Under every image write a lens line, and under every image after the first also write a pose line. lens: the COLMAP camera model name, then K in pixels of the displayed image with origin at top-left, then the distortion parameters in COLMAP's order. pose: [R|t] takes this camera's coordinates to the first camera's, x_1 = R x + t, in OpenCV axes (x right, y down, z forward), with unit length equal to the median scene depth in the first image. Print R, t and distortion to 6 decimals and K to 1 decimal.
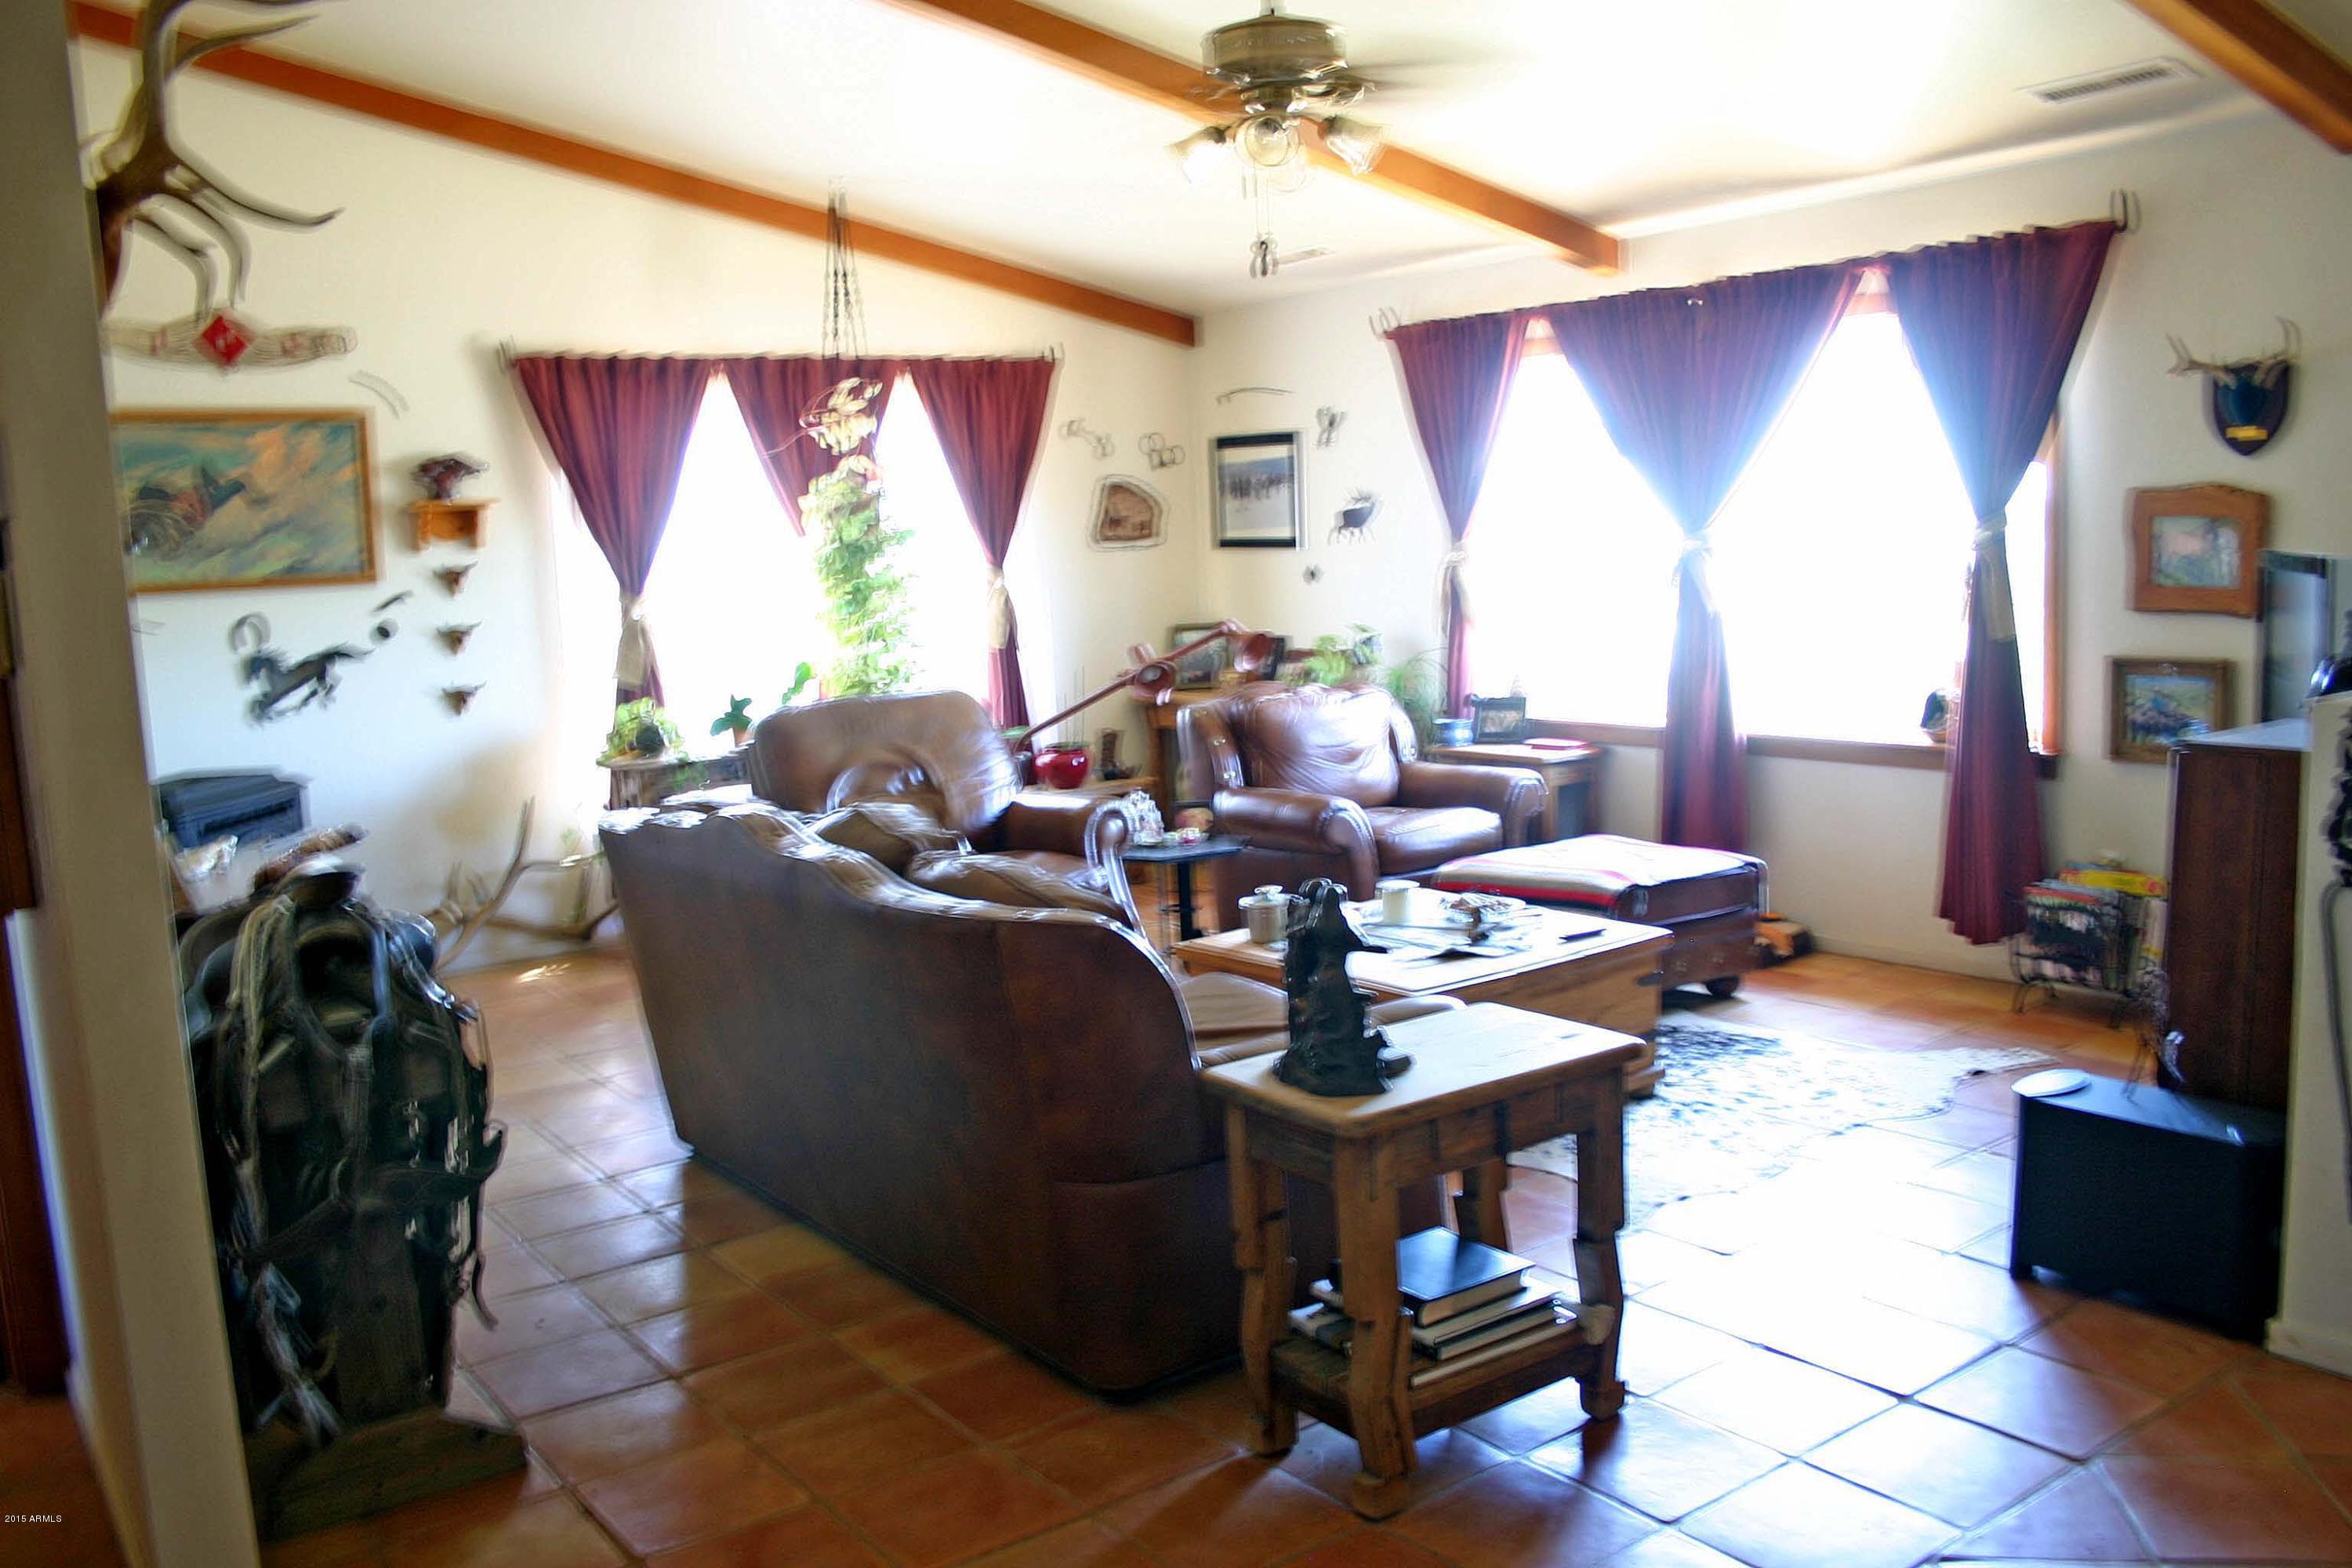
lens RADIAL K [[1900.2, 0, 1169.4], [0, 1900.2, 819.9], [0, 0, 1]] dist [-0.153454, 0.123979]
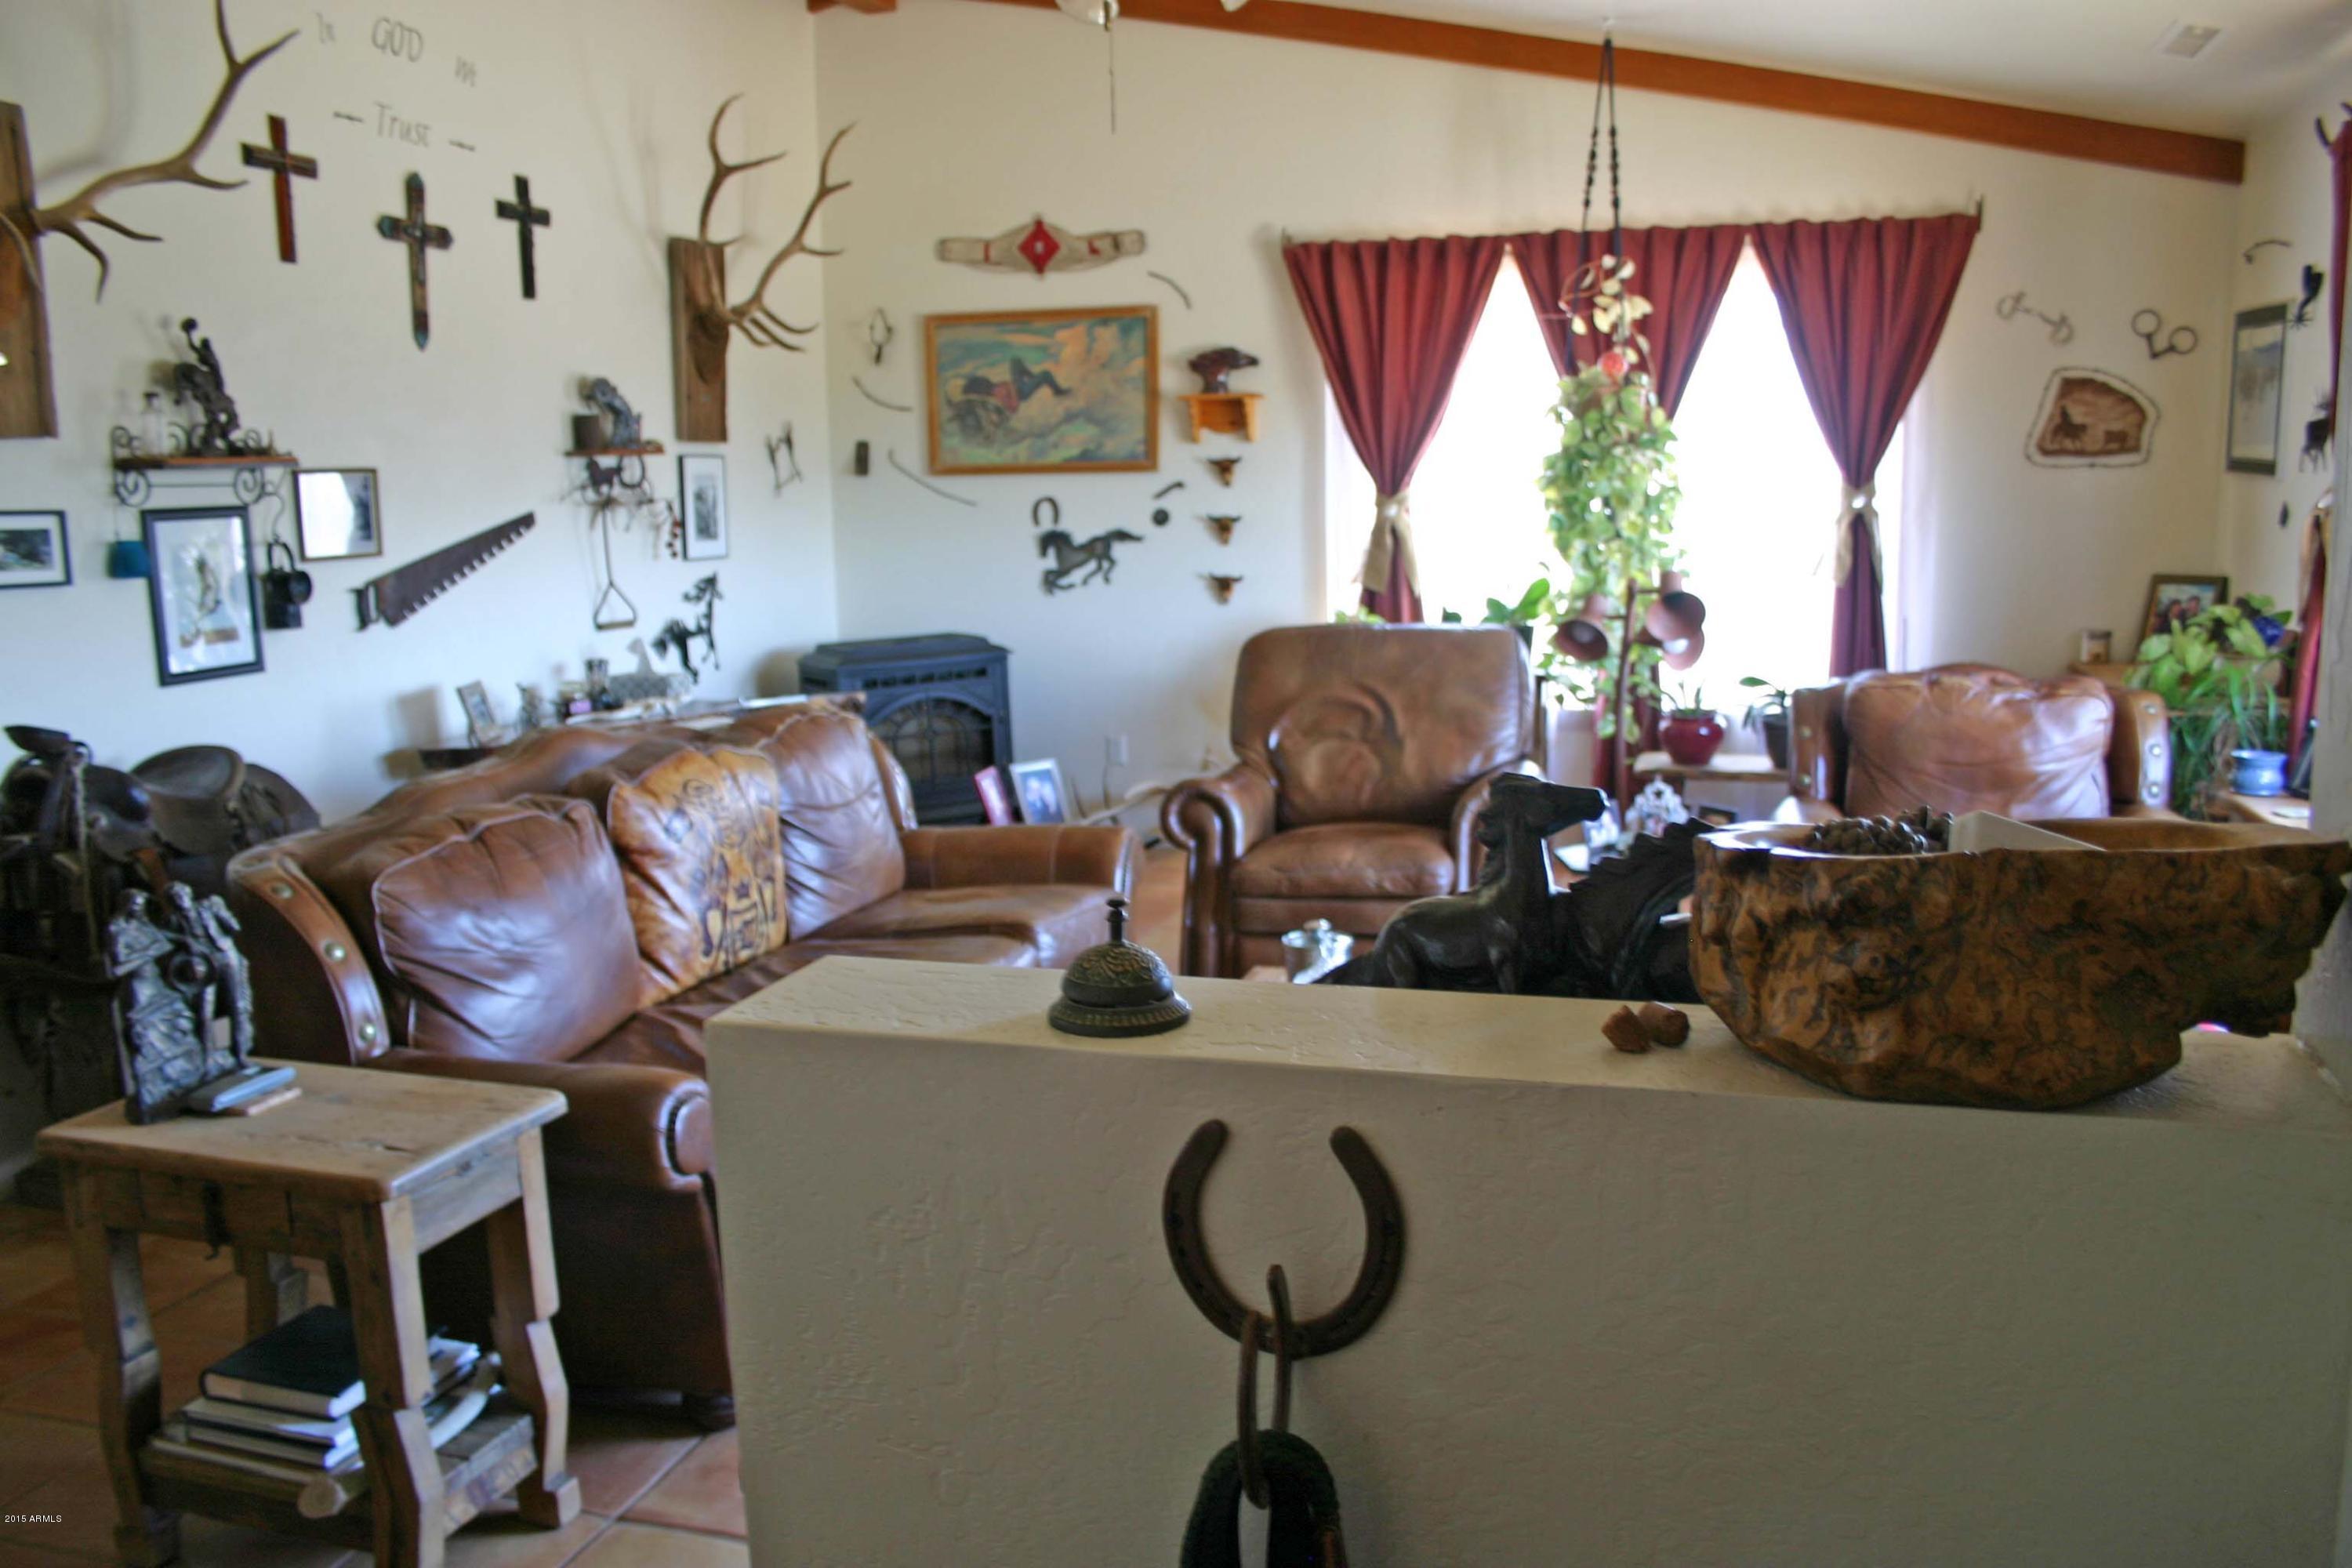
lens RADIAL K [[1900.2, 0, 1169.4], [0, 1900.2, 819.9], [0, 0, 1]] dist [-0.153454, 0.123979]
pose [[0.599163, 0.178618, -0.780448, 0.439697], [-0.118475, 0.983845, 0.134214, -0.076236], [0.791813, 0.012047, 0.610645, 0.347208]]
